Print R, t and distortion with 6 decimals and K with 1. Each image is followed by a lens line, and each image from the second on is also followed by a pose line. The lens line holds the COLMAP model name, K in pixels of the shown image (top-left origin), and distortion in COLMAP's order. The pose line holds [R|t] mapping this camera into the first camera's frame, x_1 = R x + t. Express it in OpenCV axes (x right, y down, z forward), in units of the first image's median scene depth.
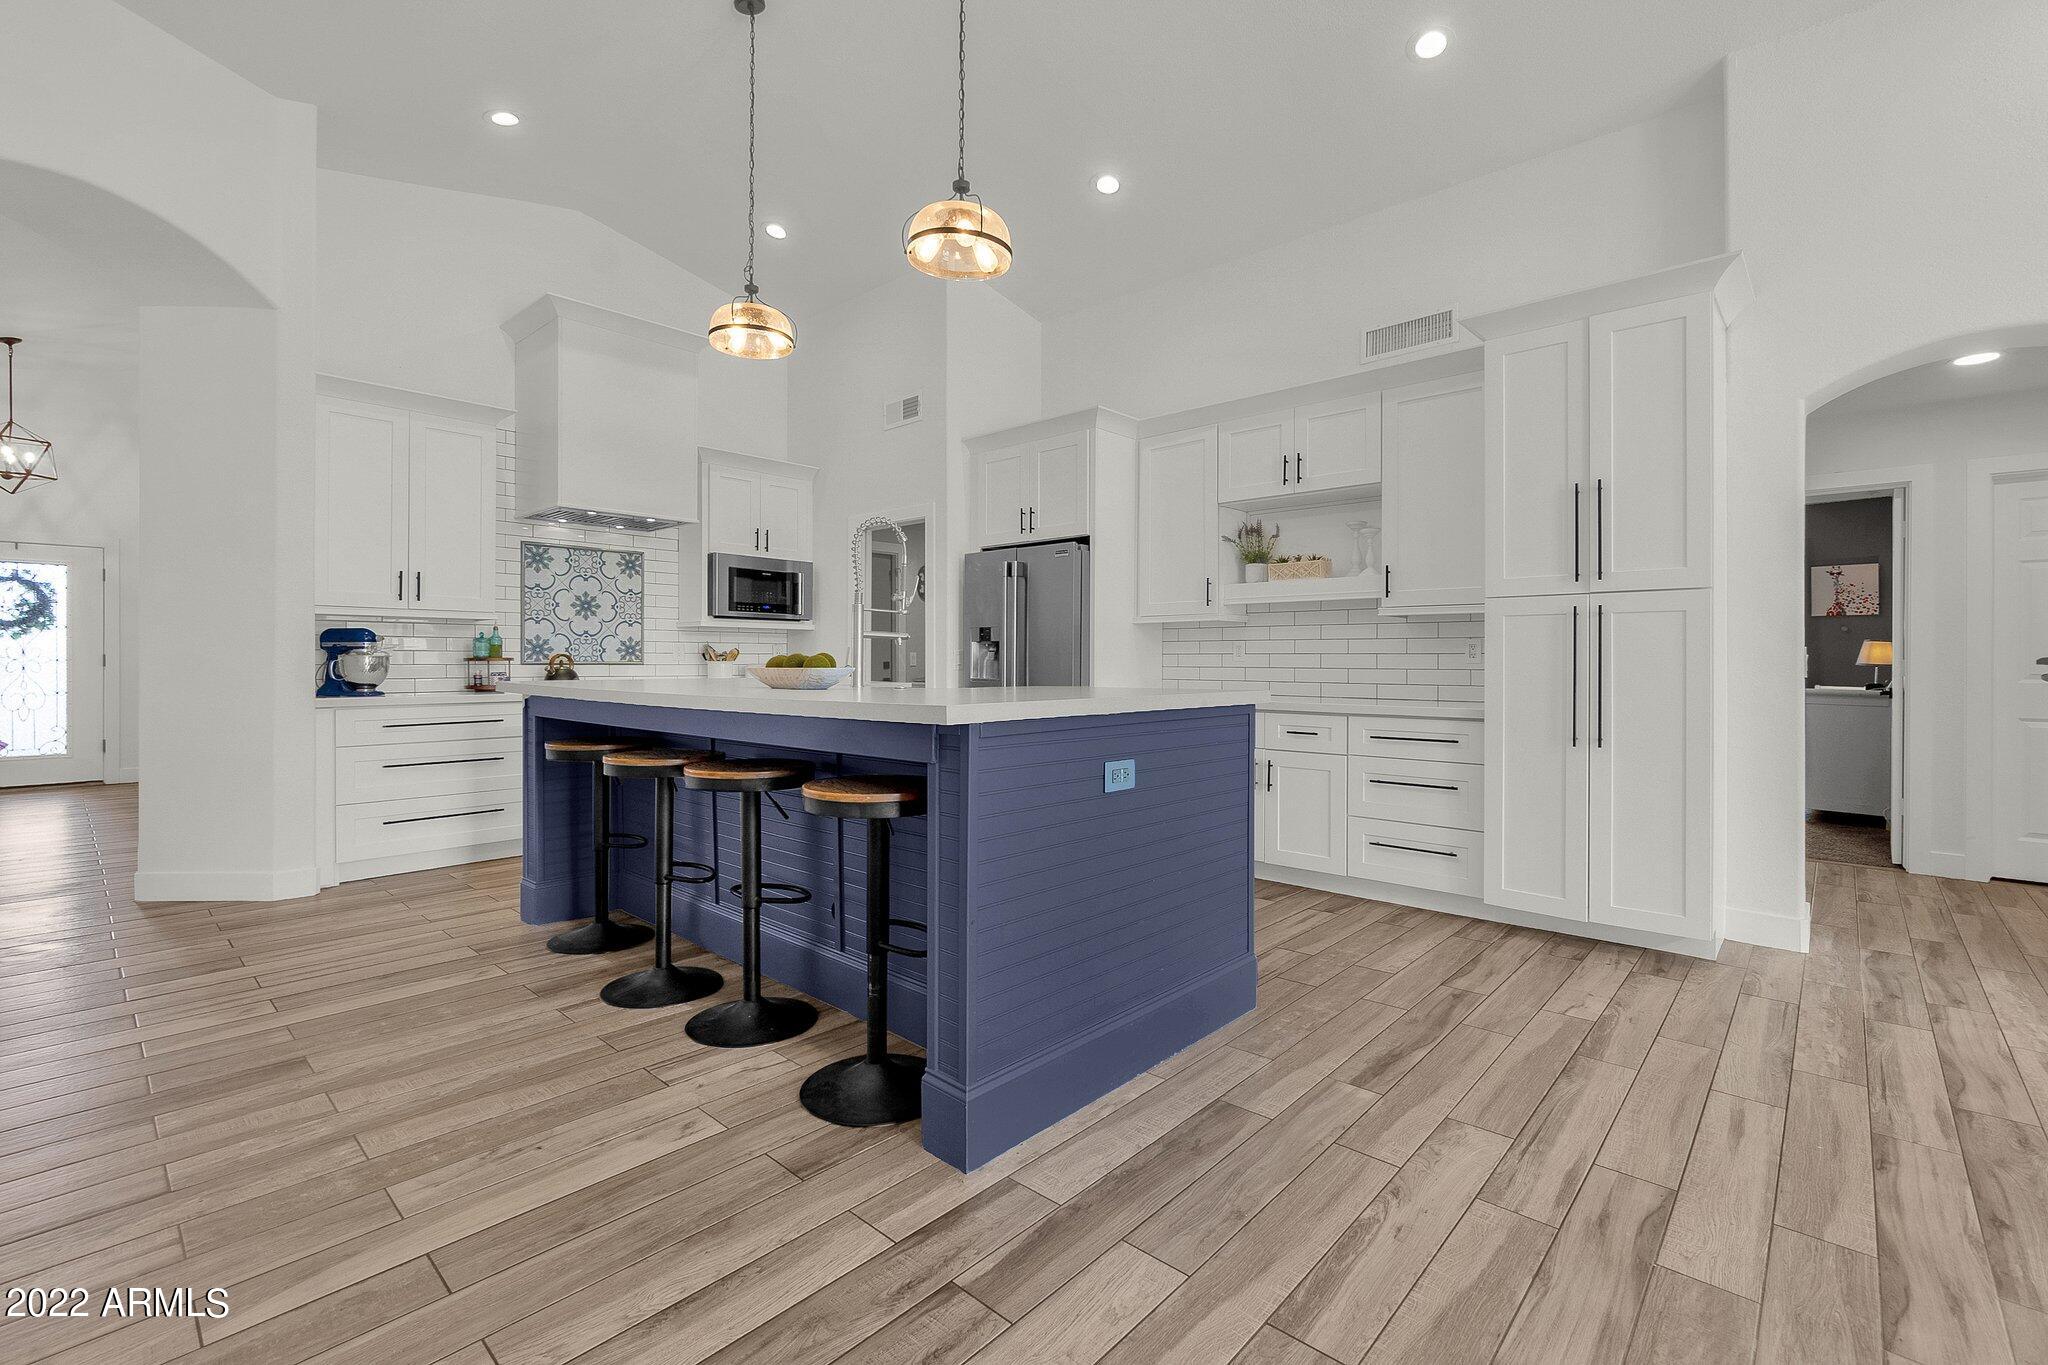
lens RADIAL K [[887.5, 0, 1026.2], [0, 887.5, 665.5], [0, 0, 1]] dist [-0.002435, 0.000513]
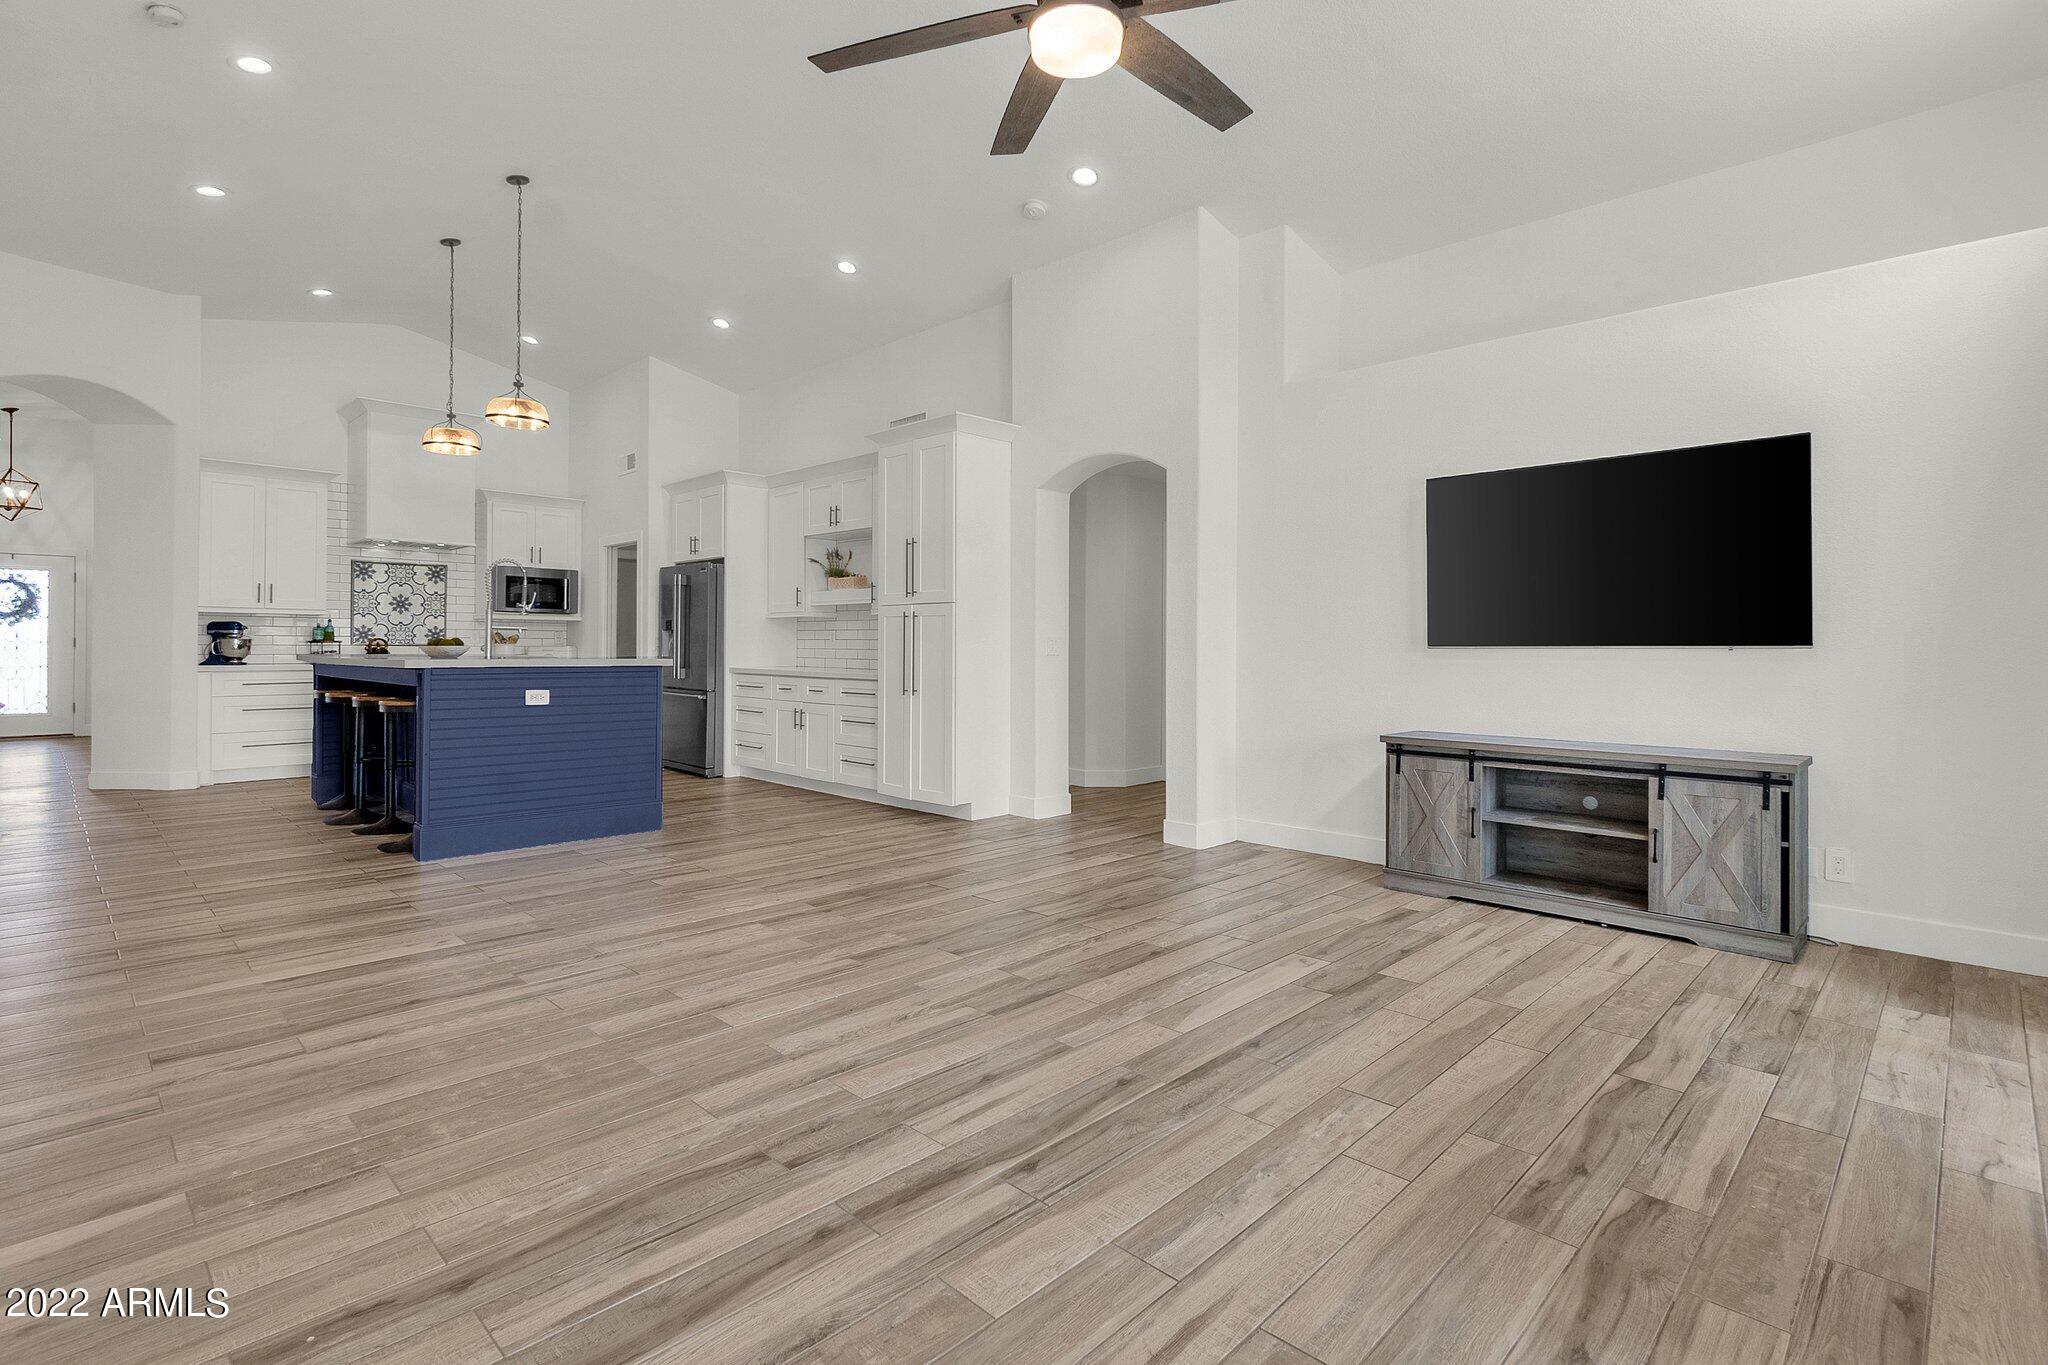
lens RADIAL K [[948.3, 0, 985.0], [0, 948.3, 646.6], [0, 0, 1]] dist [-0.000266, -0.000333]
pose [[0.999042, 0.003419, -0.043632, 0.522023], [-0.003686, 0.999975, -0.006050, 0.006304], [0.043610, 0.006205, 0.999029, -0.488553]]
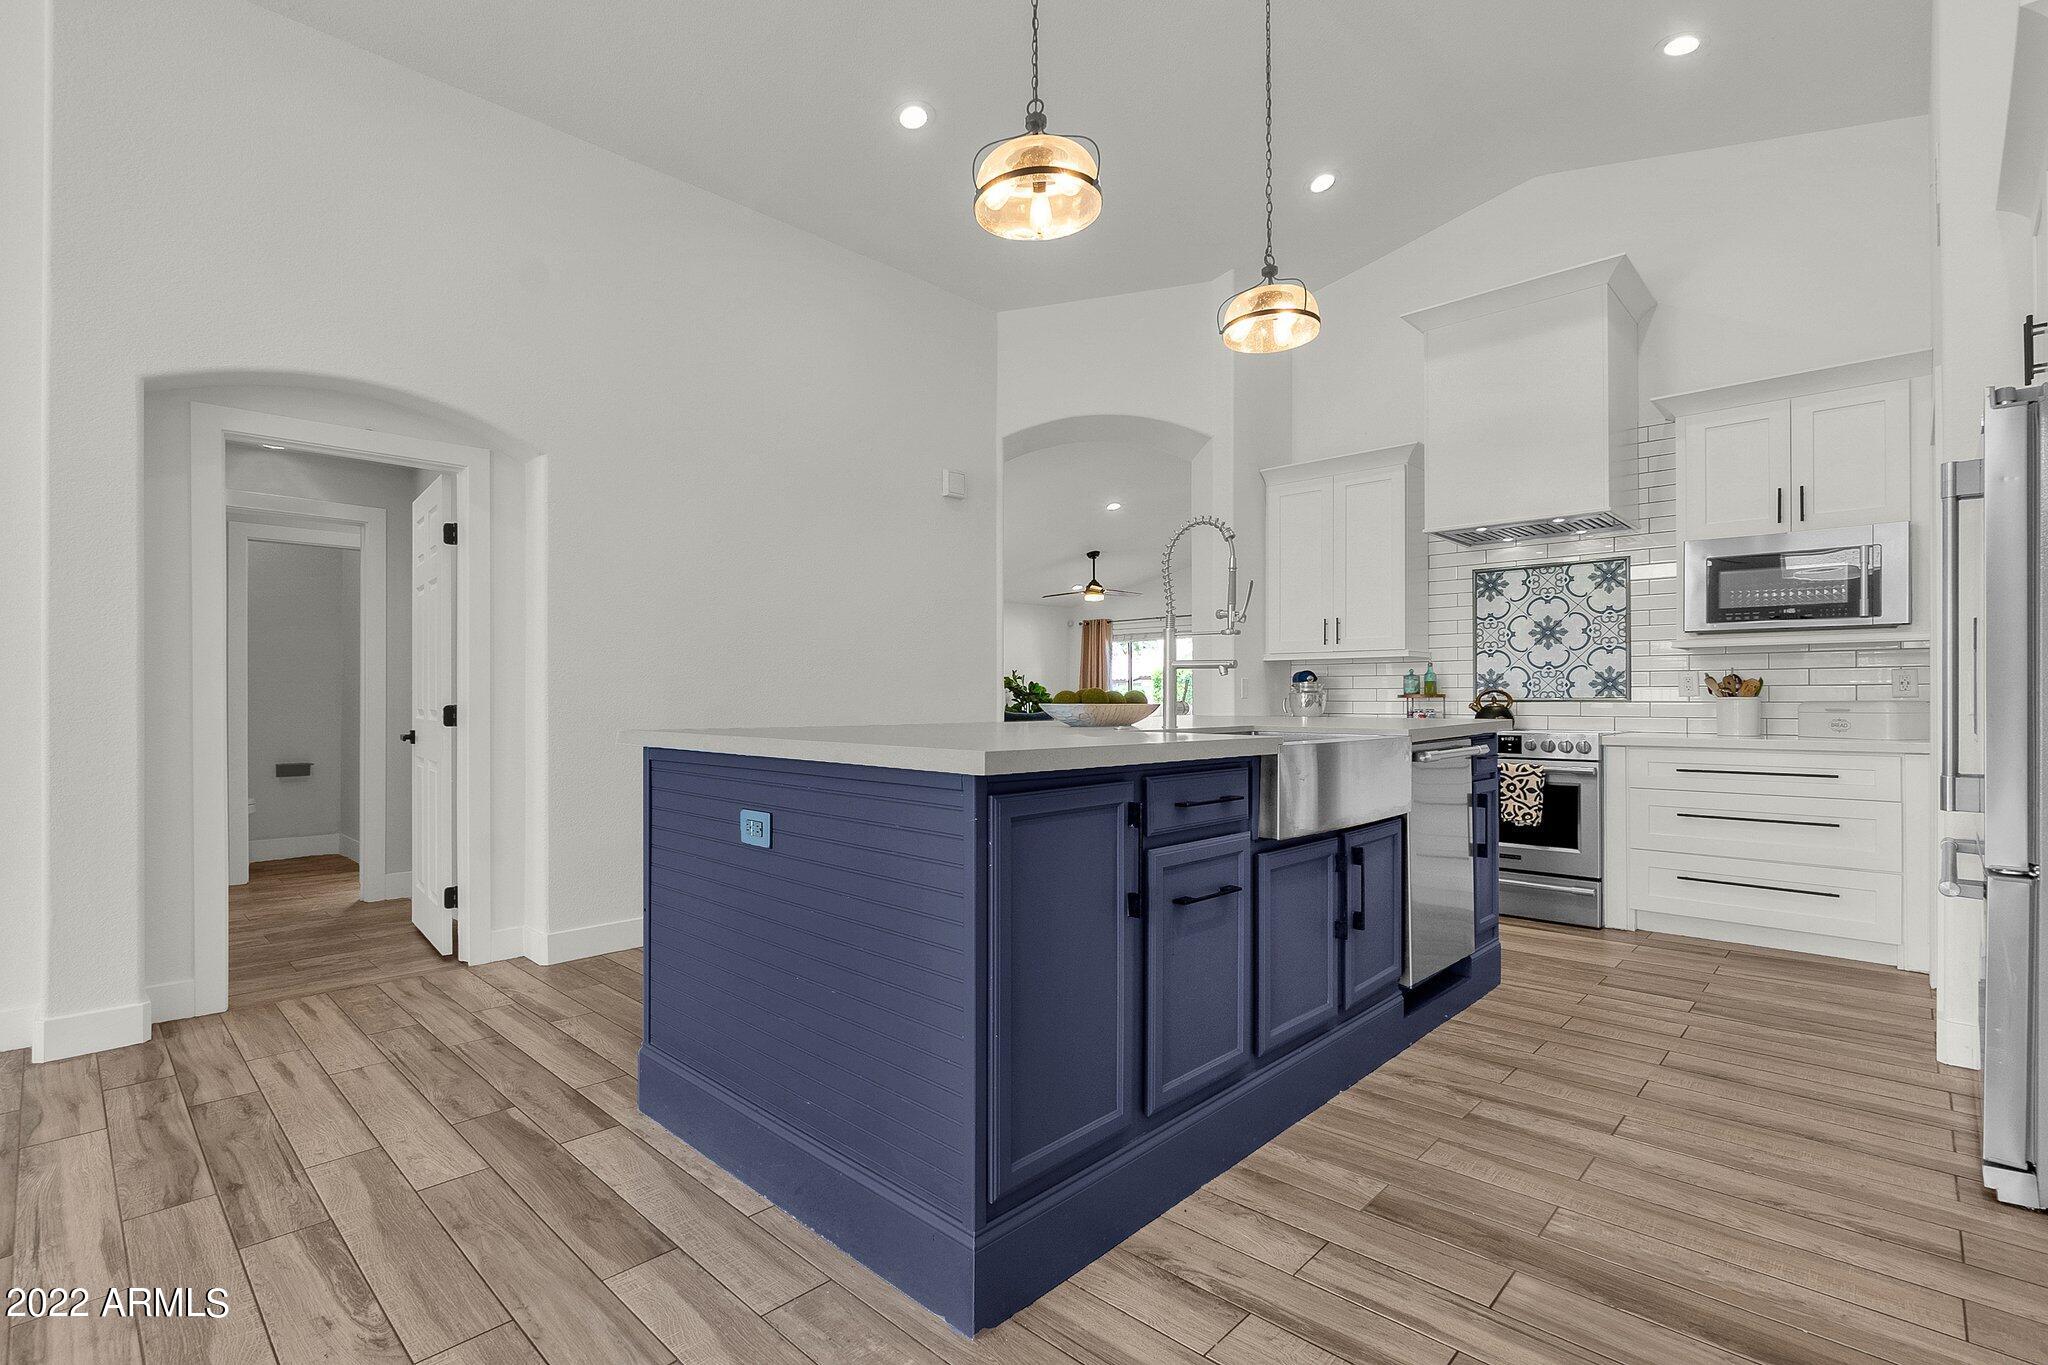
lens RADIAL K [[934.7, 0, 1024.4], [0, 934.7, 698.1], [0, 0, 1]] dist [0.002536, 0.001503]
pose [[-0.013443, -0.001778, -0.999908, 0.425323], [-0.003961, 0.999991, -0.001725, -0.001025], [0.999902, 0.003938, -0.013450, 0.534222]]
